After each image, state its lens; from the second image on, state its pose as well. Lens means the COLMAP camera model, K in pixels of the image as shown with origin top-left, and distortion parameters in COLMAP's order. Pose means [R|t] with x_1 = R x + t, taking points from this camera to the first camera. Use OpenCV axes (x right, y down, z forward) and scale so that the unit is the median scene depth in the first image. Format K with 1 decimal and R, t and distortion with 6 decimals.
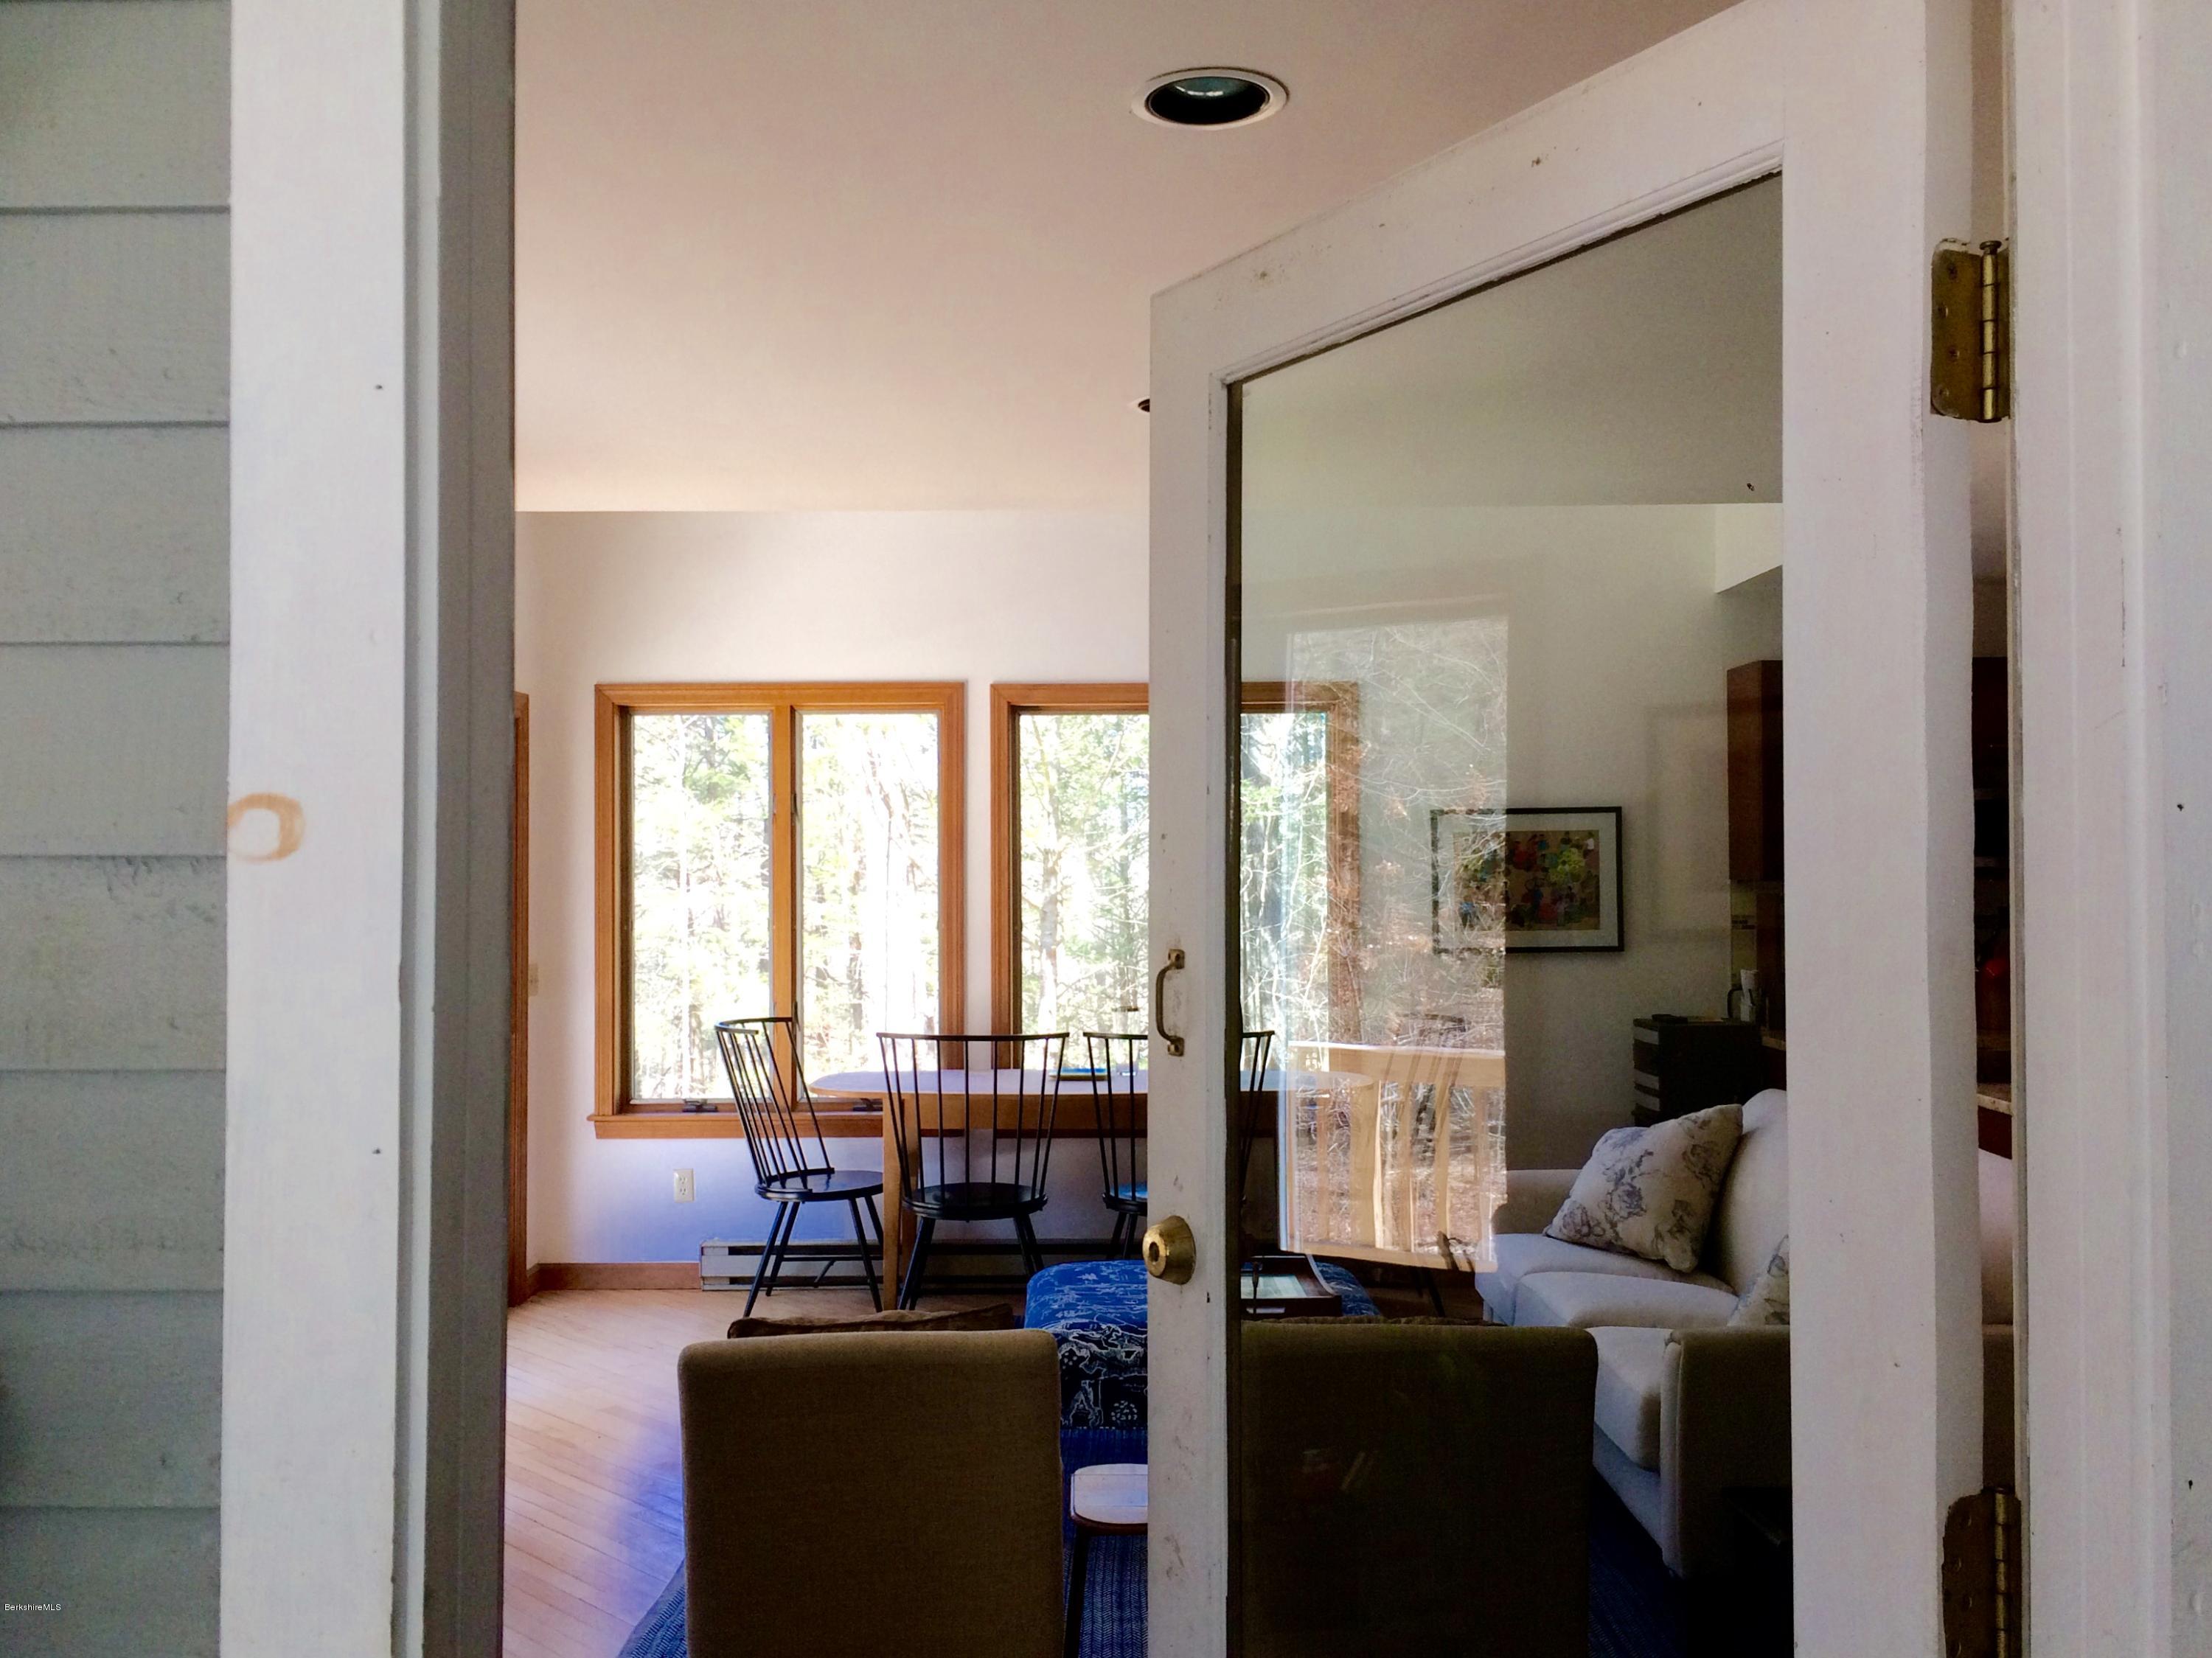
lens RADIAL K [[2010.5, 0, 1106.0], [0, 2010.5, 829.0], [0, 0, 1]] dist [0.064008, 0.000551]
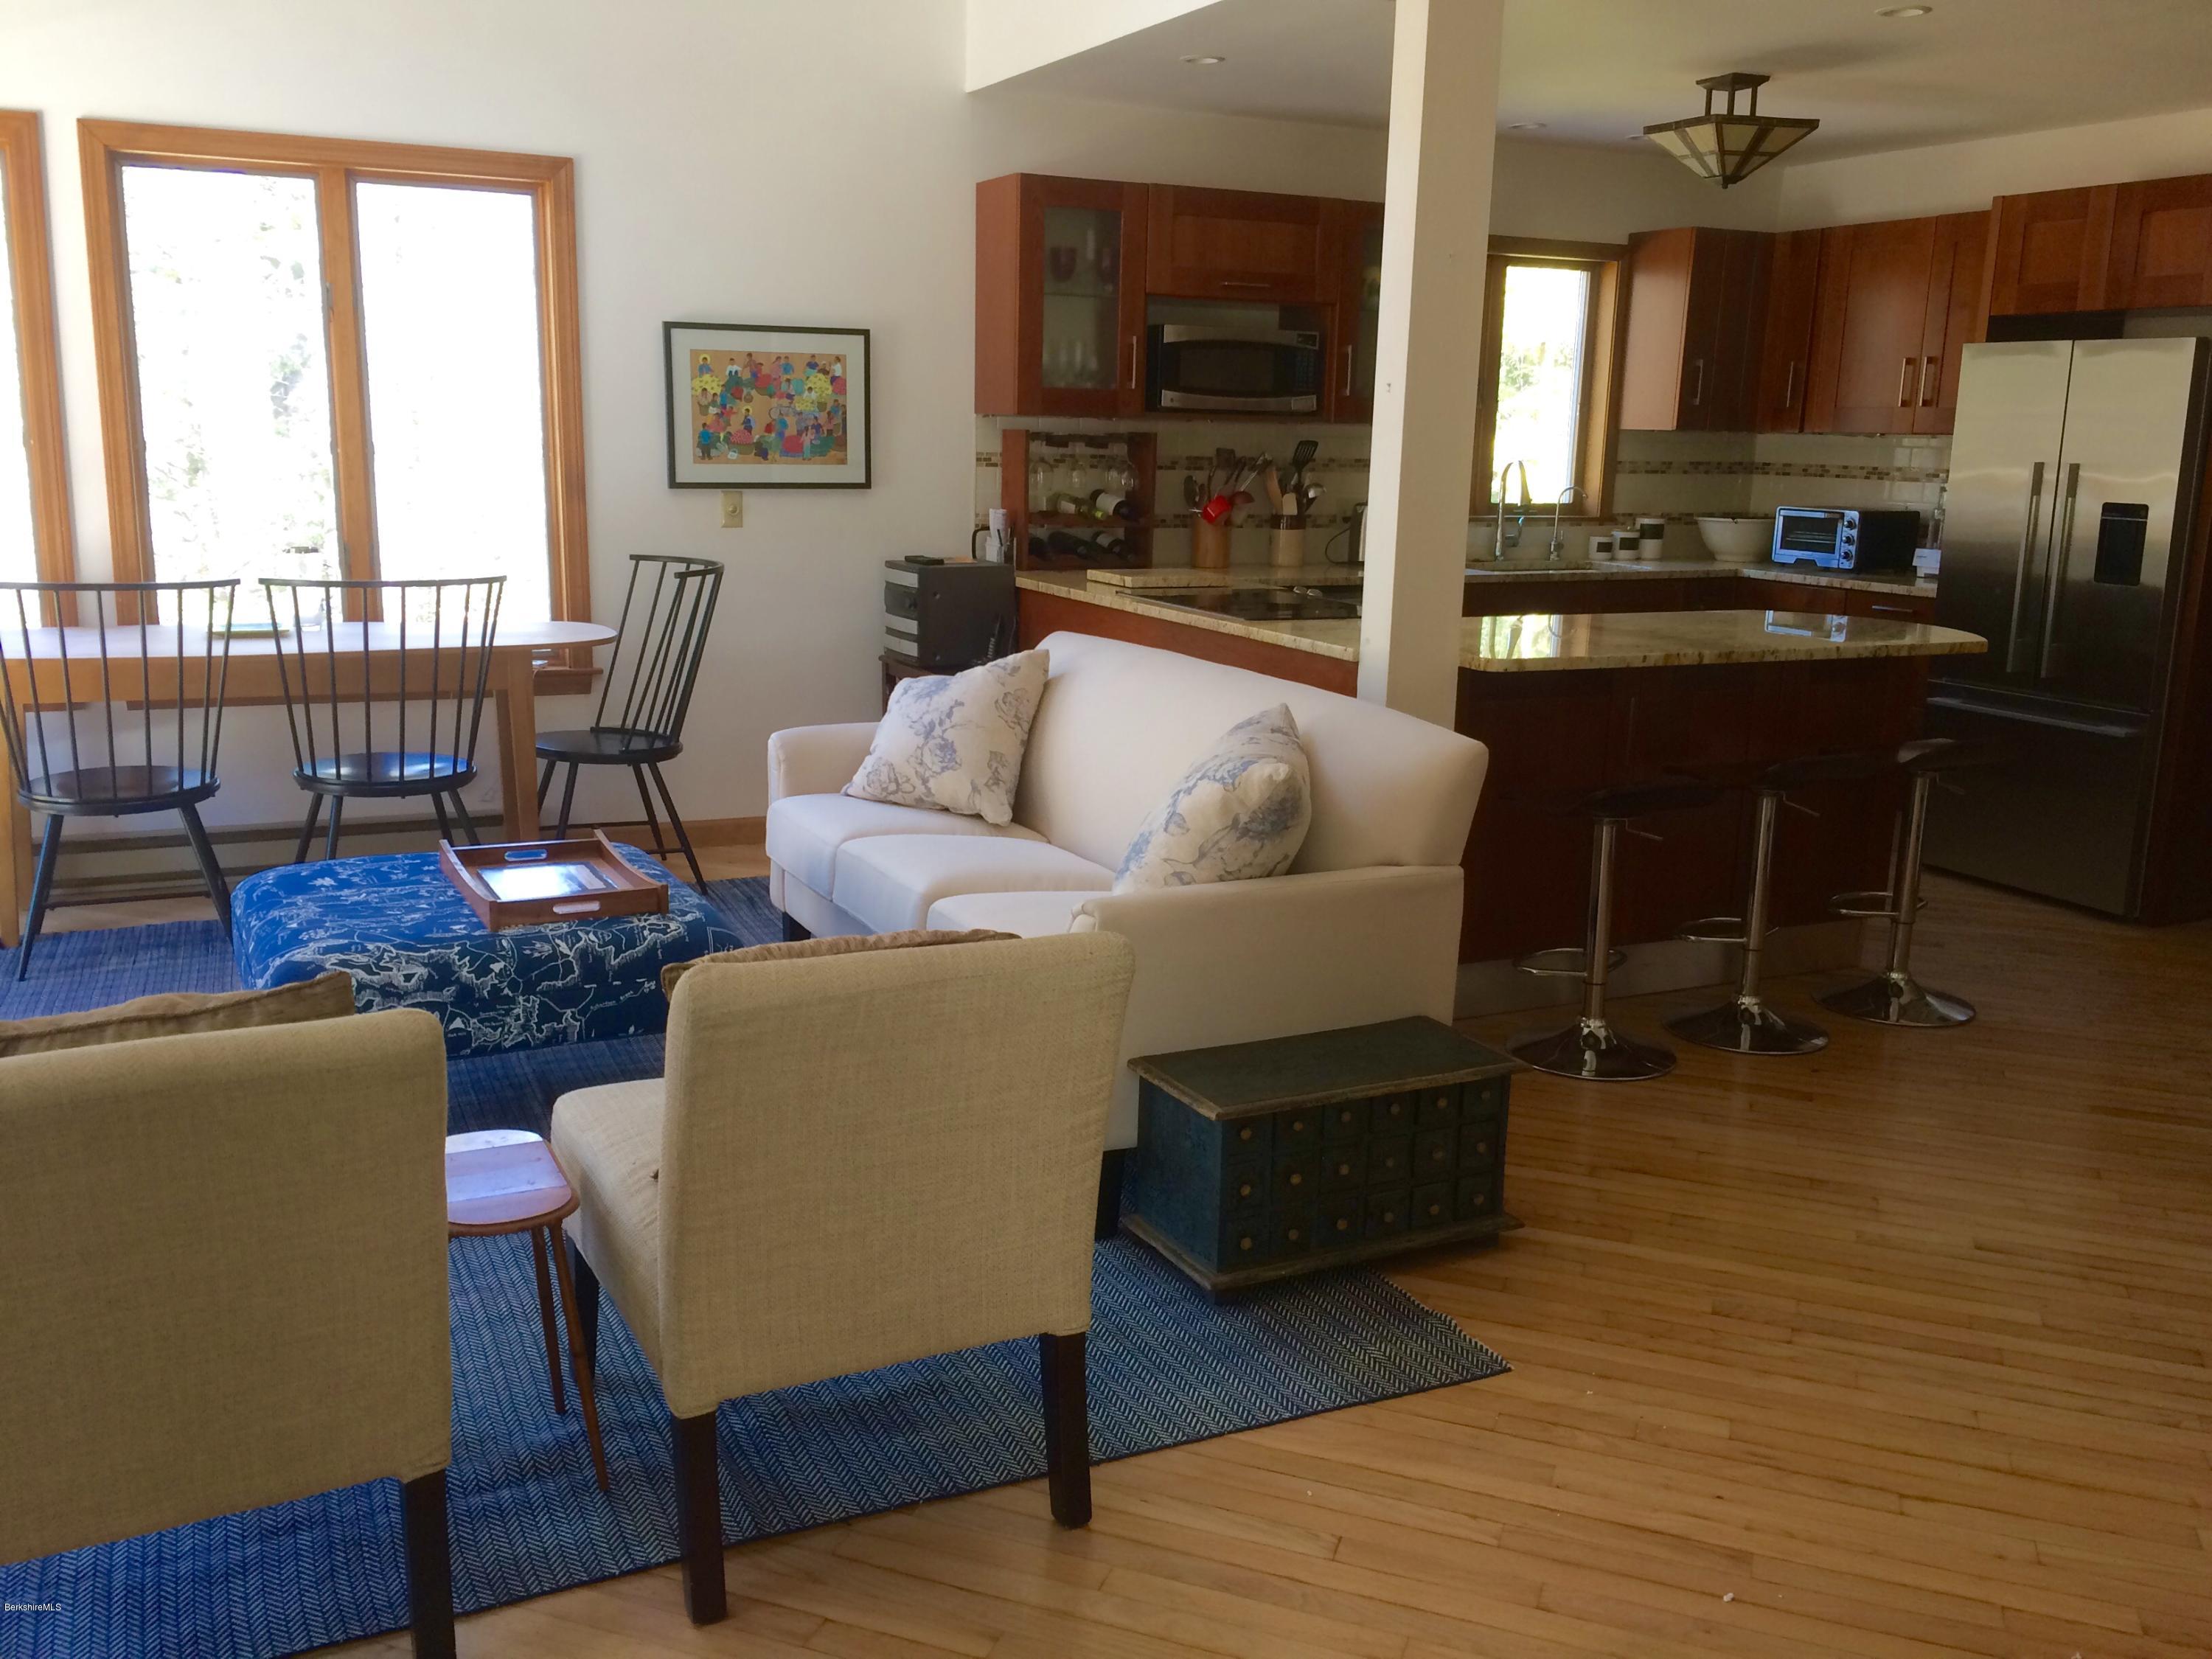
lens RADIAL K [[1887.7, 0, 1103.3], [0, 1887.7, 828.6], [0, 0, 1]] dist [0.075824, -0.106721]
pose [[0.897333, -0.066237, 0.436356, -0.048167], [-0.035872, 0.974458, 0.221687, 0.017044], [-0.439895, -0.214580, 0.872037, 0.163058]]
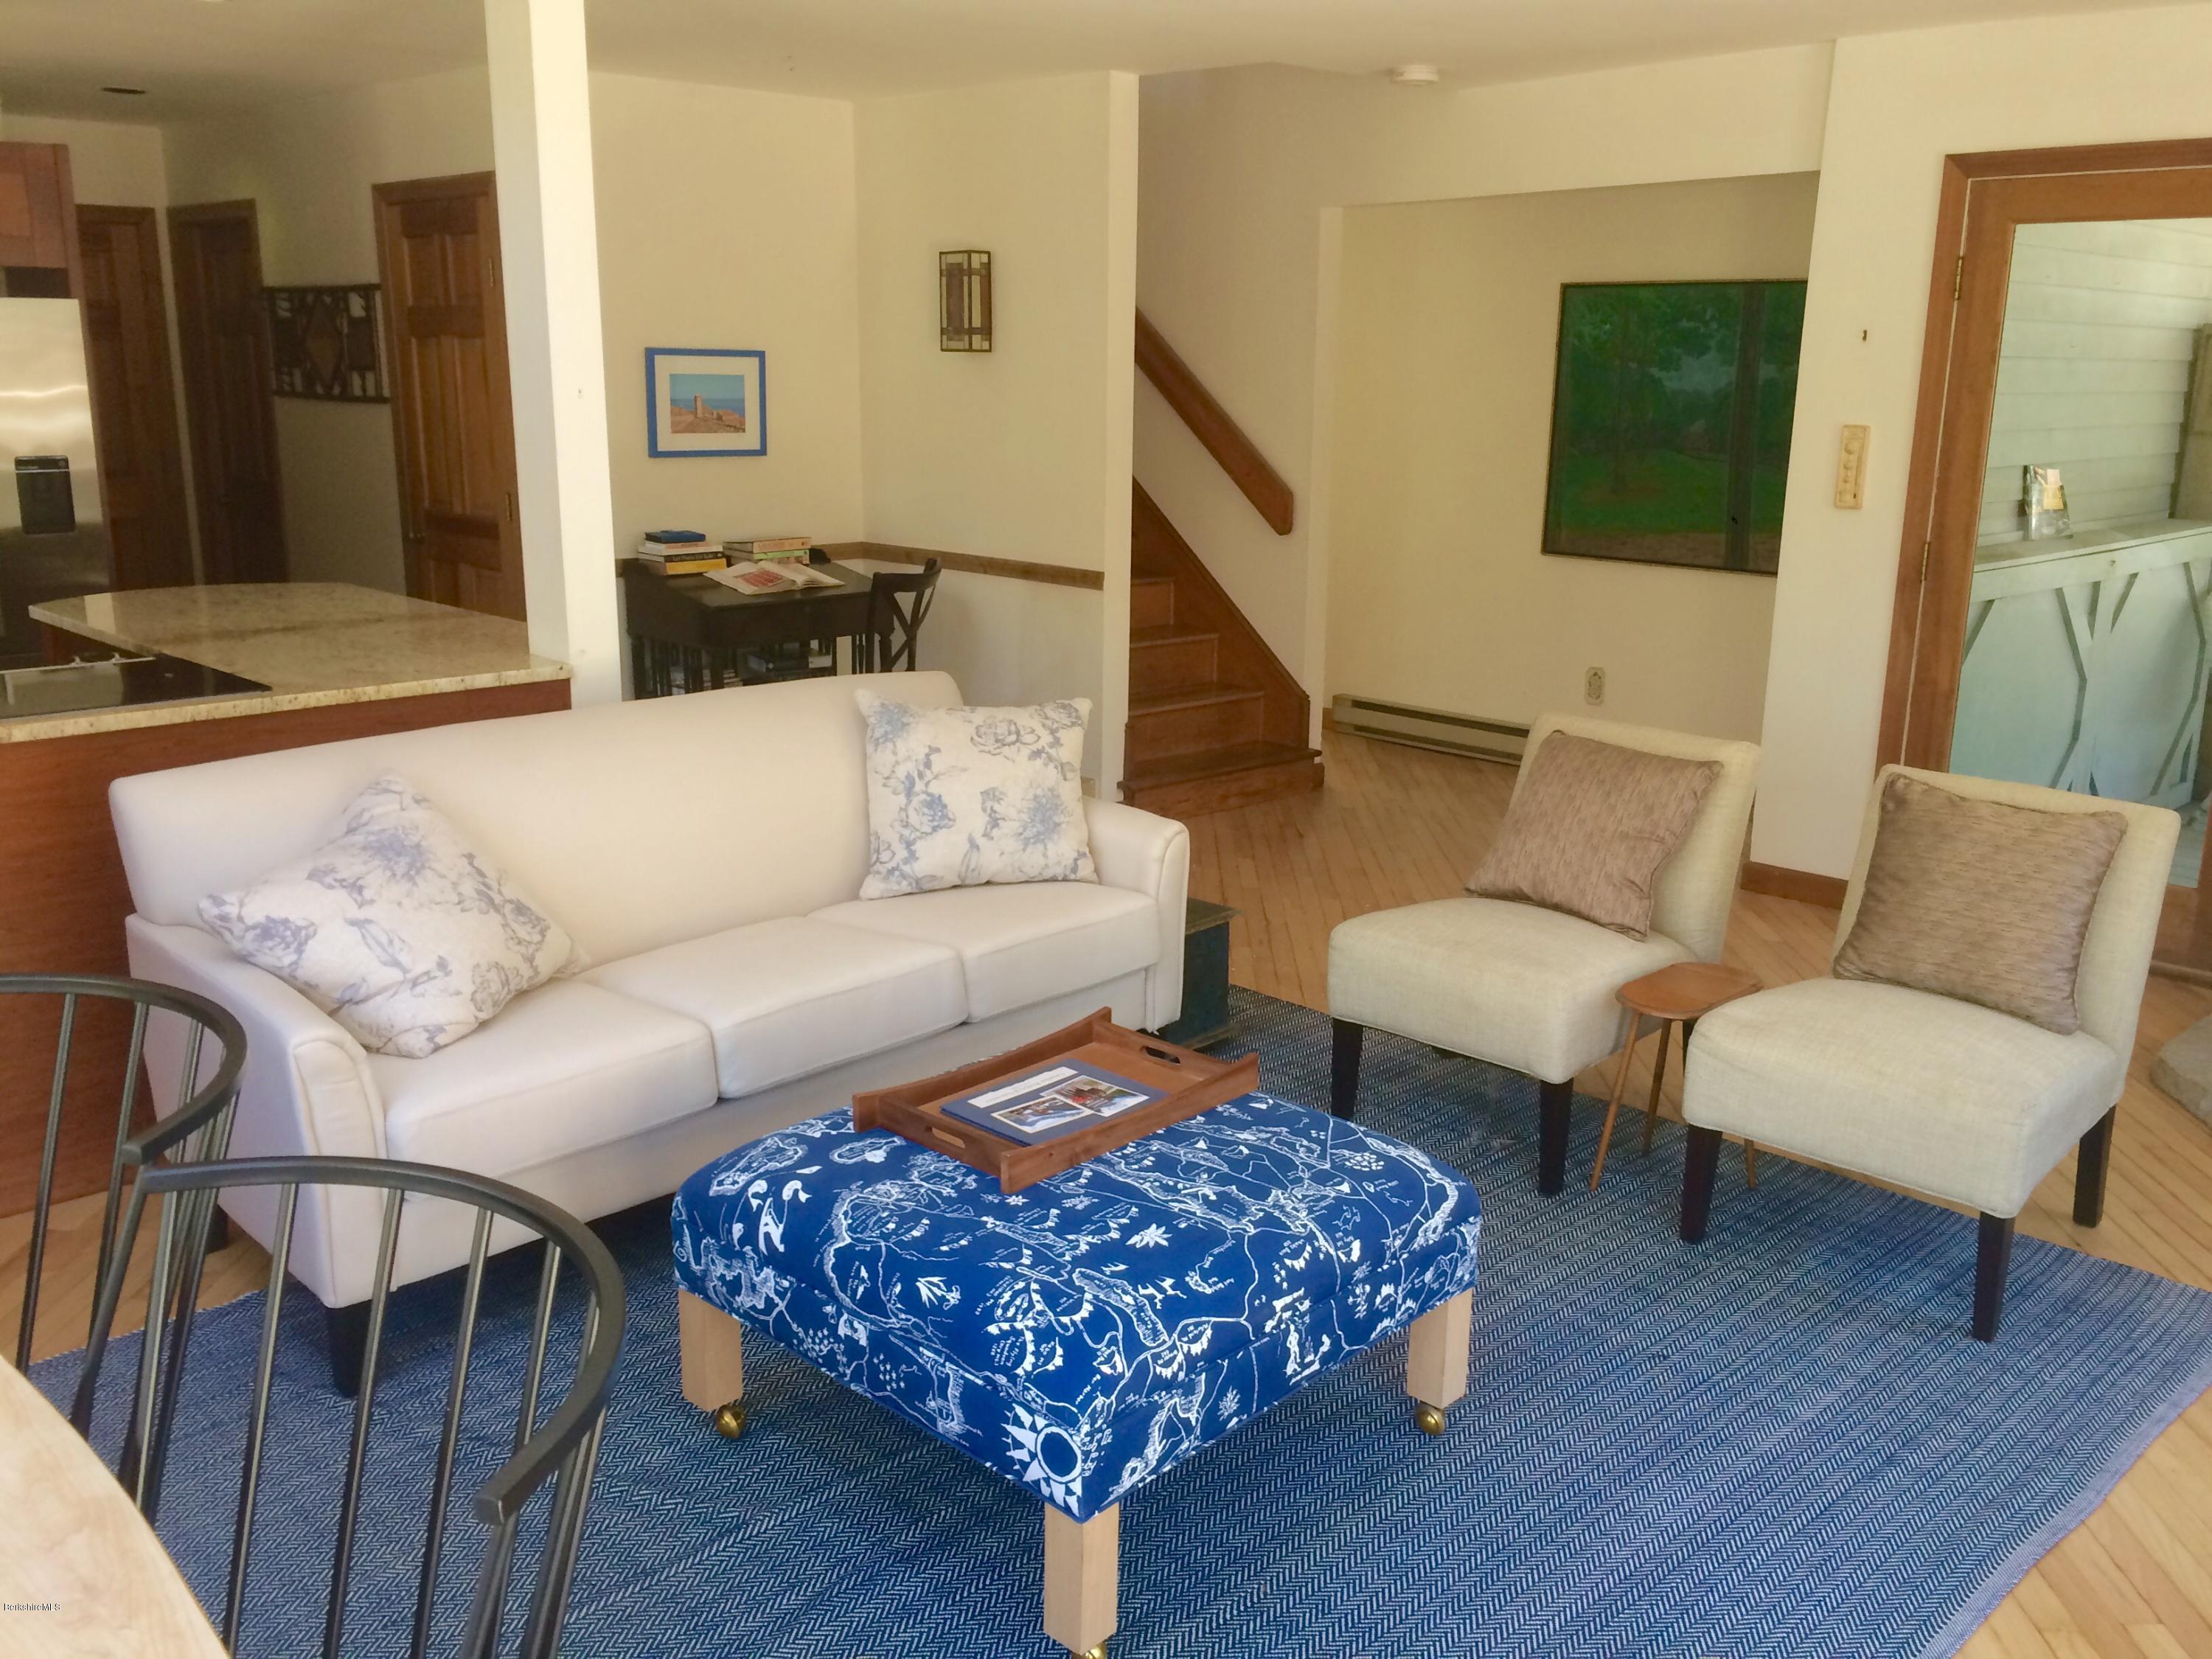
lens RADIAL K [[1887.7, 0, 1103.3], [0, 1887.7, 828.6], [0, 0, 1]] dist [0.075824, -0.106721]
pose [[-0.708259, -0.175892, 0.683690, -0.259341], [-0.020839, 0.973251, 0.228798, 0.002366], [-0.705645, 0.147801, -0.692979, 1.077244]]
